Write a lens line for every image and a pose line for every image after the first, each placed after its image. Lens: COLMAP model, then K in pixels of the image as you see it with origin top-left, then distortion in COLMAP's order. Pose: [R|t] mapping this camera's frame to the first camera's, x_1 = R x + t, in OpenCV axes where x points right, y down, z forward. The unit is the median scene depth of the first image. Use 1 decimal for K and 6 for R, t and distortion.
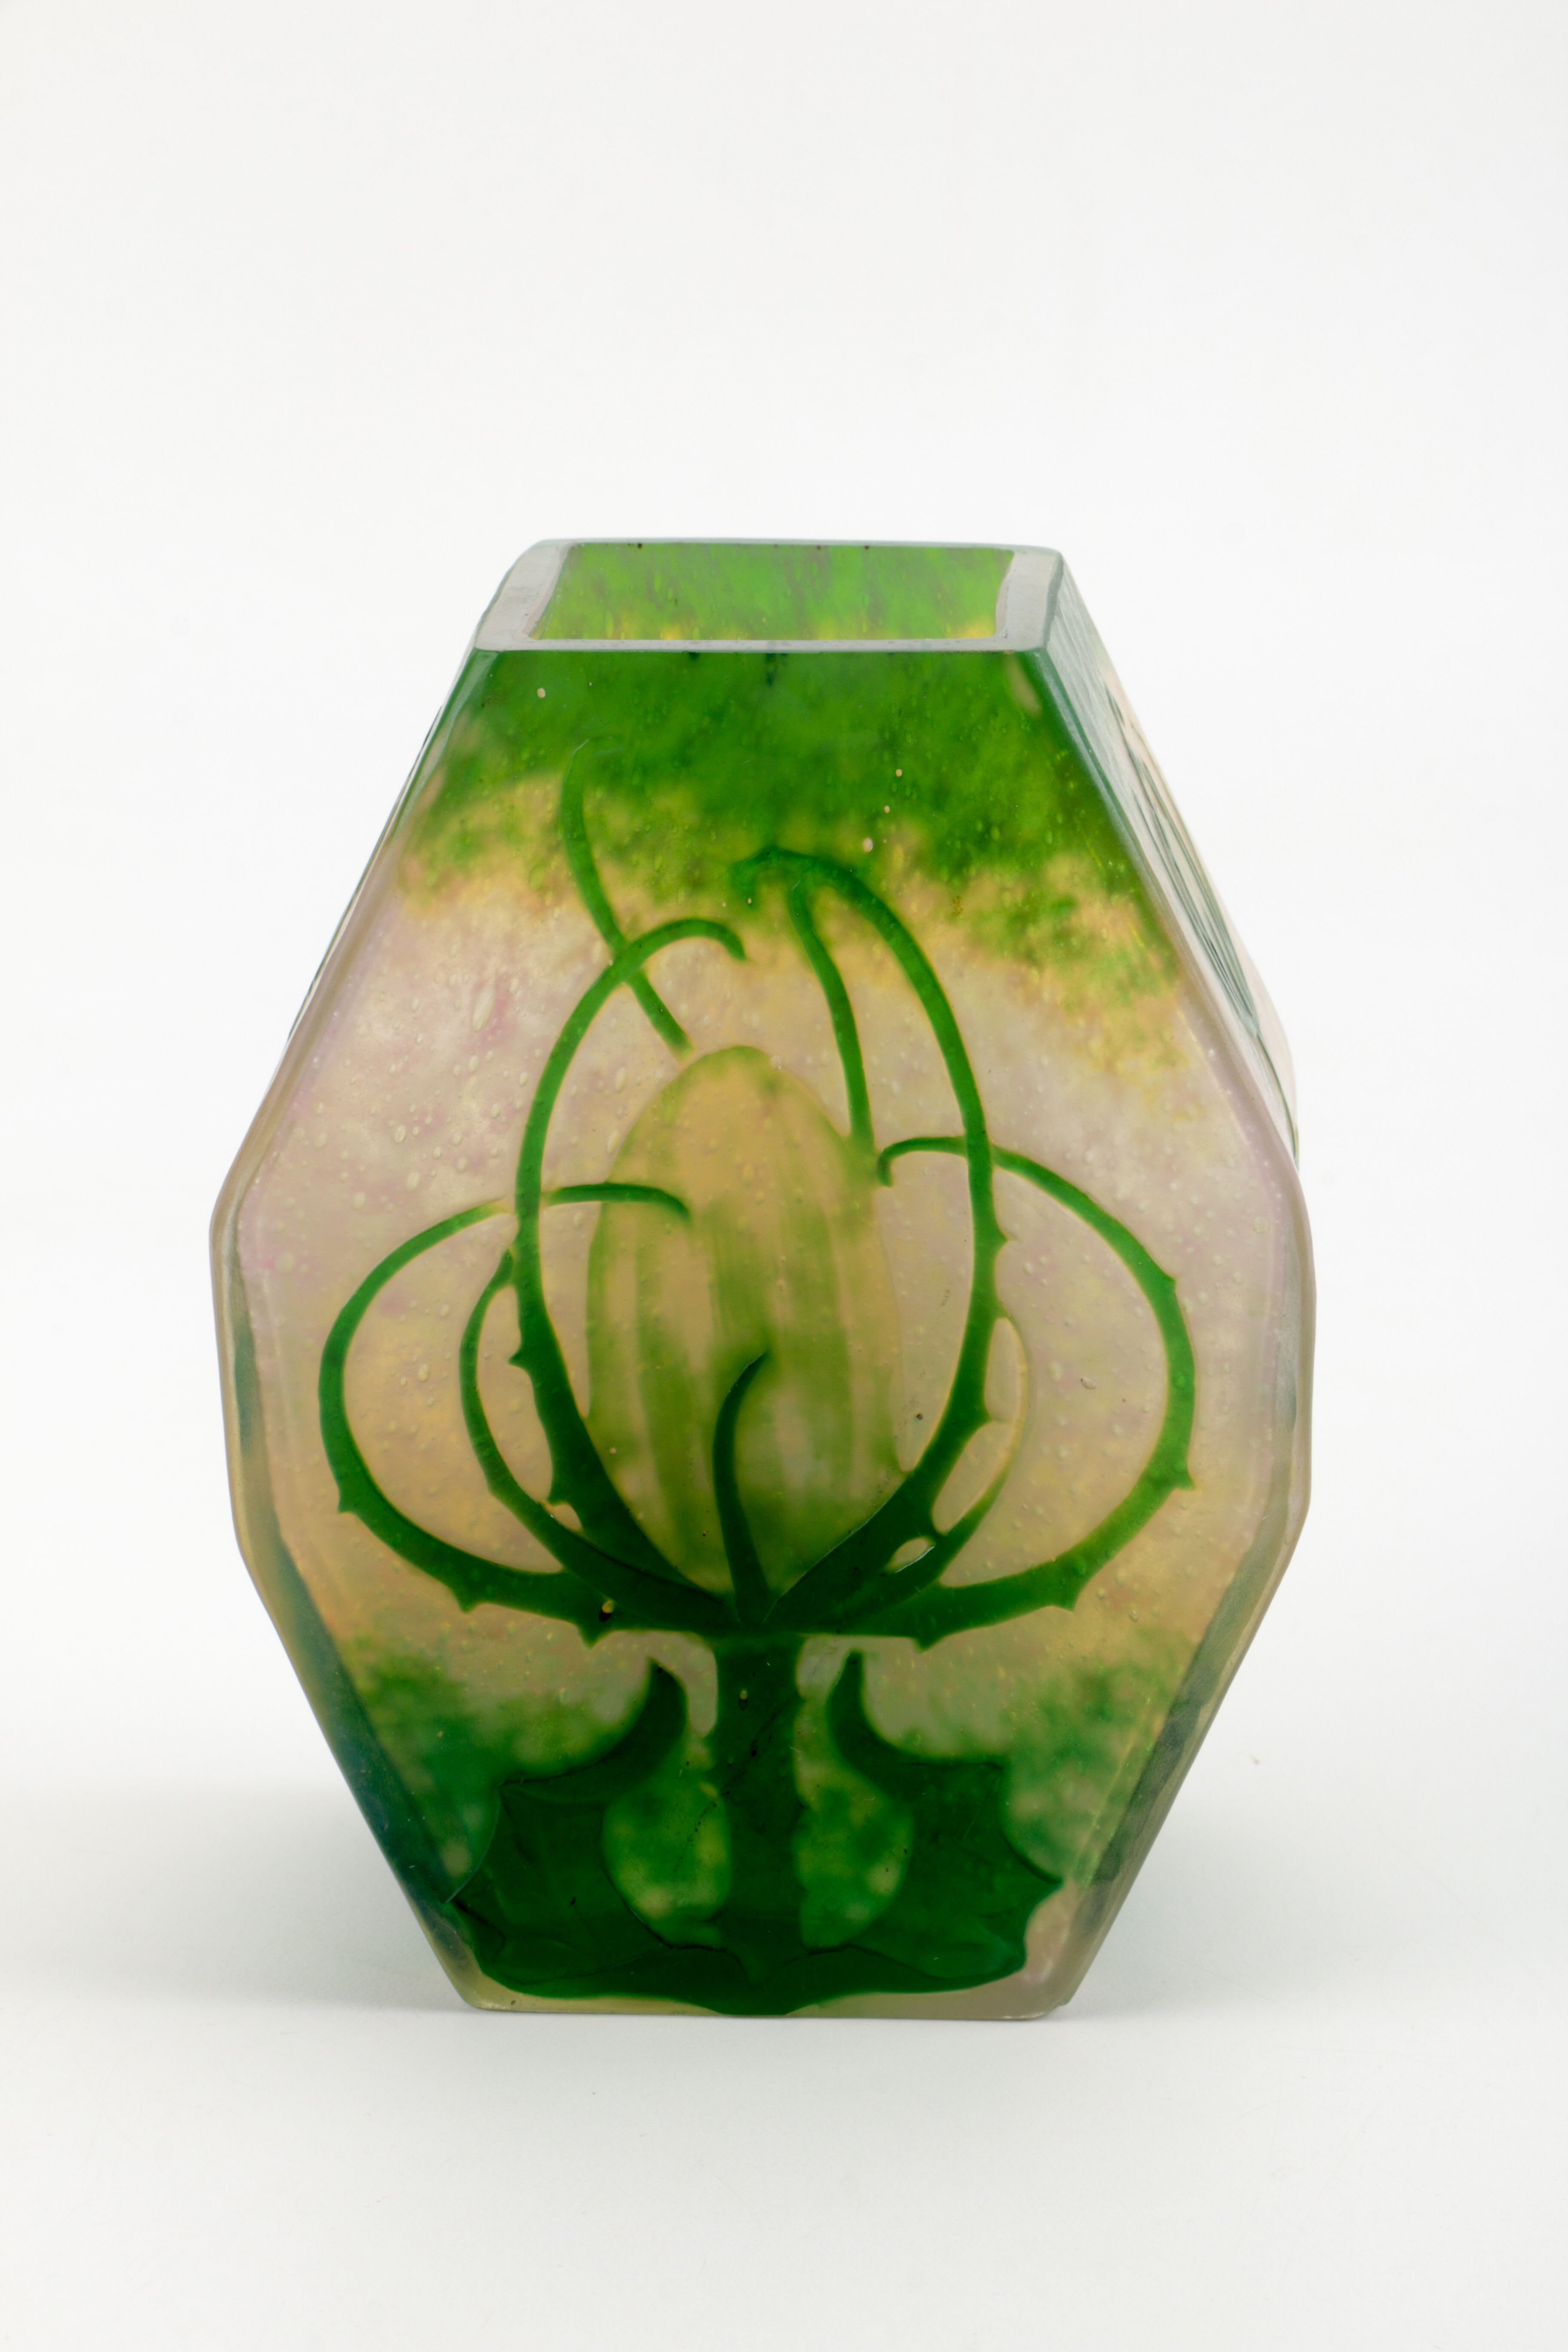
lens RADIAL K [[6431.0, 0, 784.0], [0, 6431.0, 1176.0], [0, 0, 1]] dist [0.199198, 0.608532]
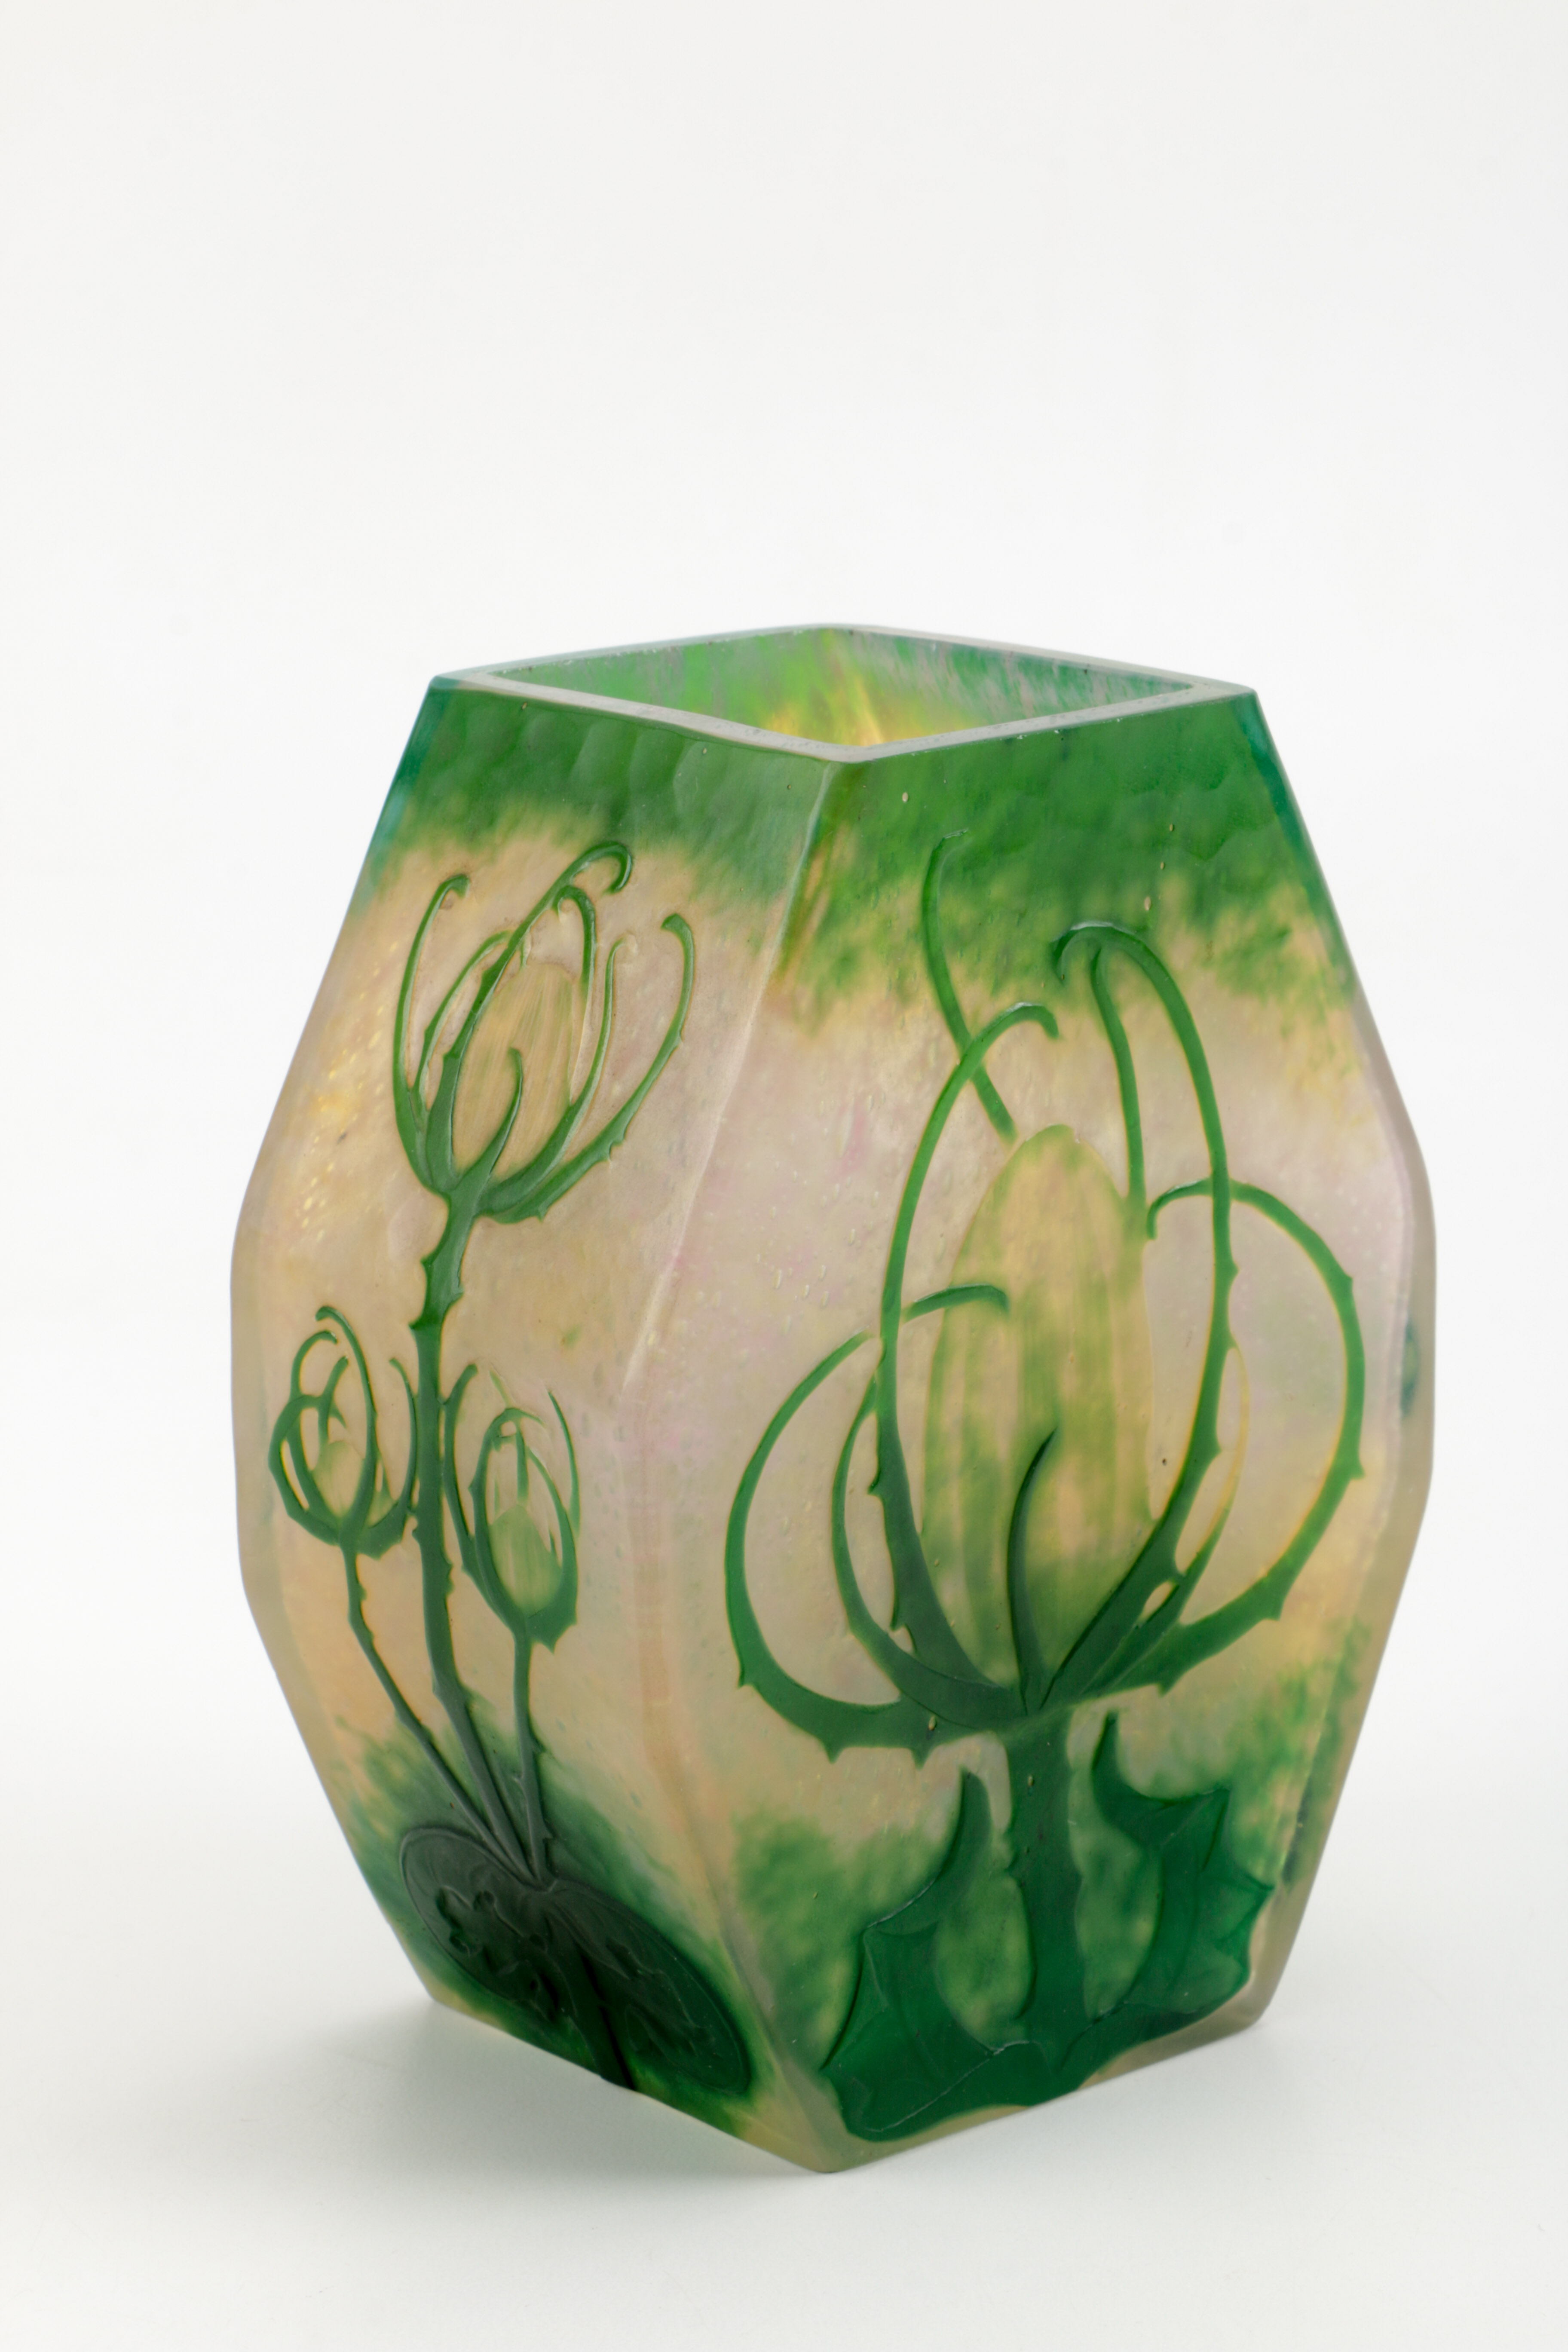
lens RADIAL K [[6431.0, 0, 784.0], [0, 6431.0, 1176.0], [0, 0, 1]] dist [0.199198, 0.608532]
pose [[0.725490, -0.172604, 0.666237, -0.687079], [0.178136, 0.982146, 0.060469, -0.078527], [-0.664780, 0.074812, 0.743284, 0.285144]]
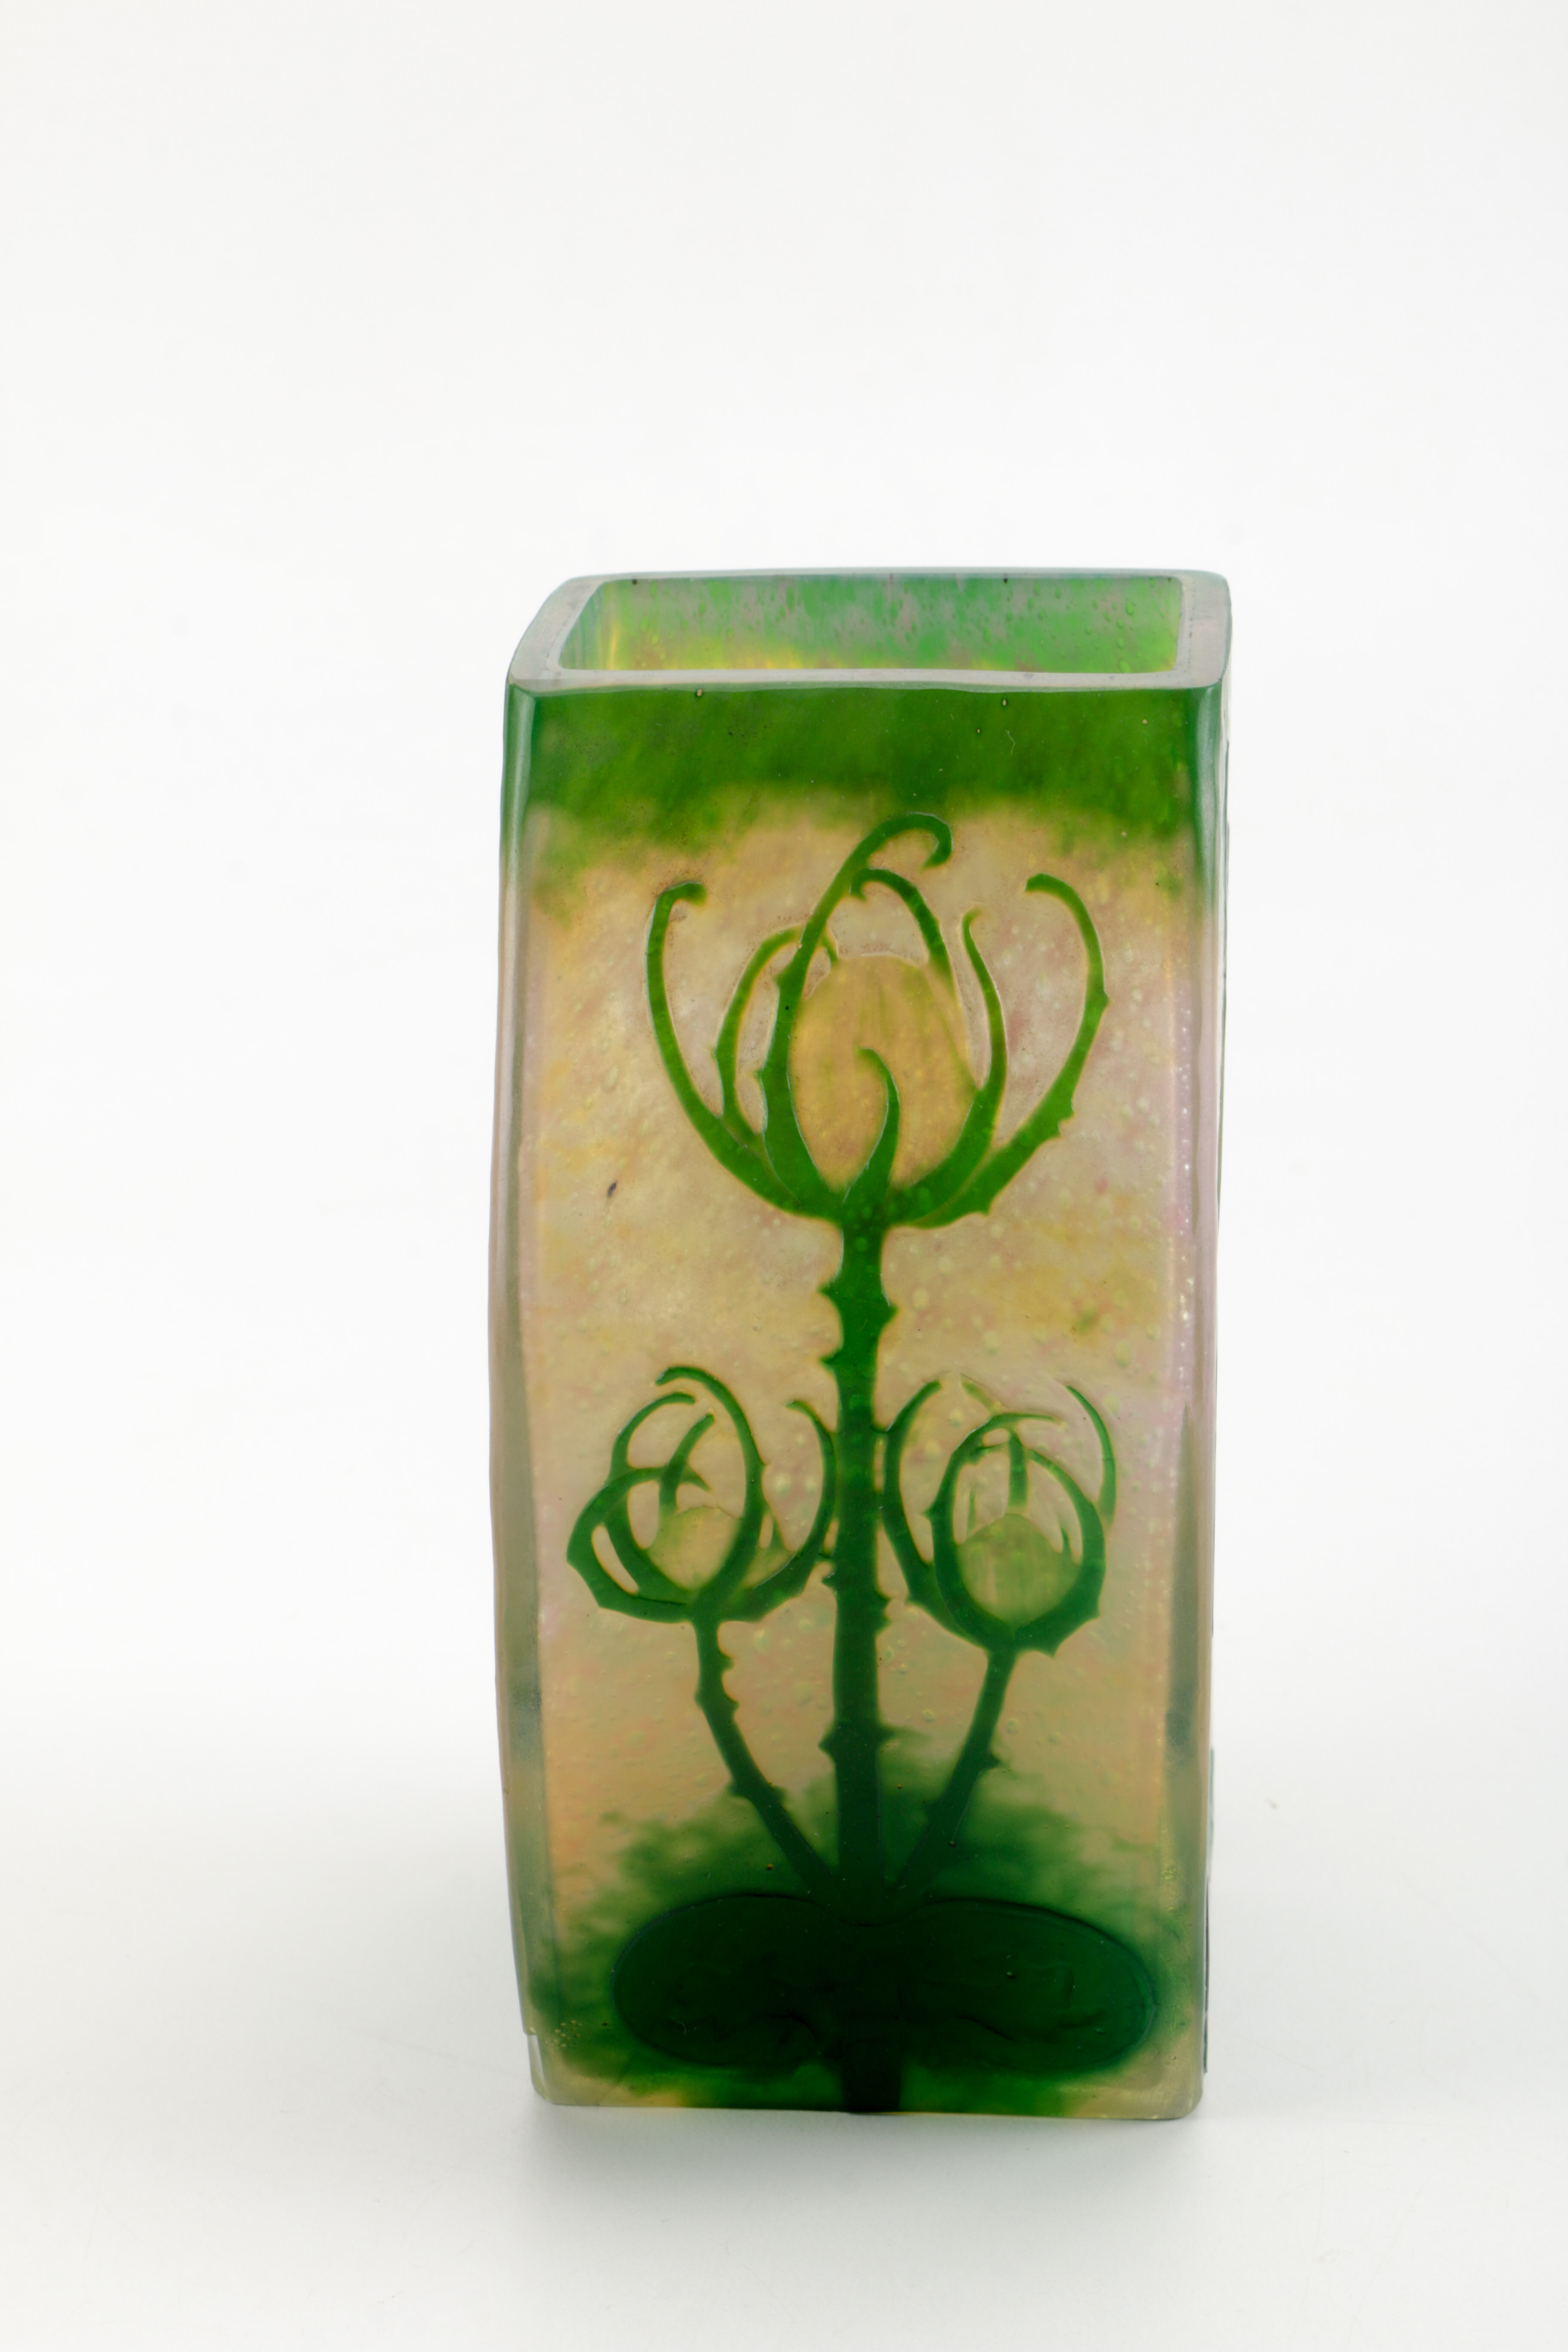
lens RADIAL K [[6431.0, 0, 784.0], [0, 6431.0, 1176.0], [0, 0, 1]] dist [0.199198, 0.608532]
pose [[0.017915, -0.279864, 0.959872, -0.925636], [0.255337, 0.929474, 0.266236, -0.257555], [-0.966686, 0.240321, 0.088111, 0.905278]]
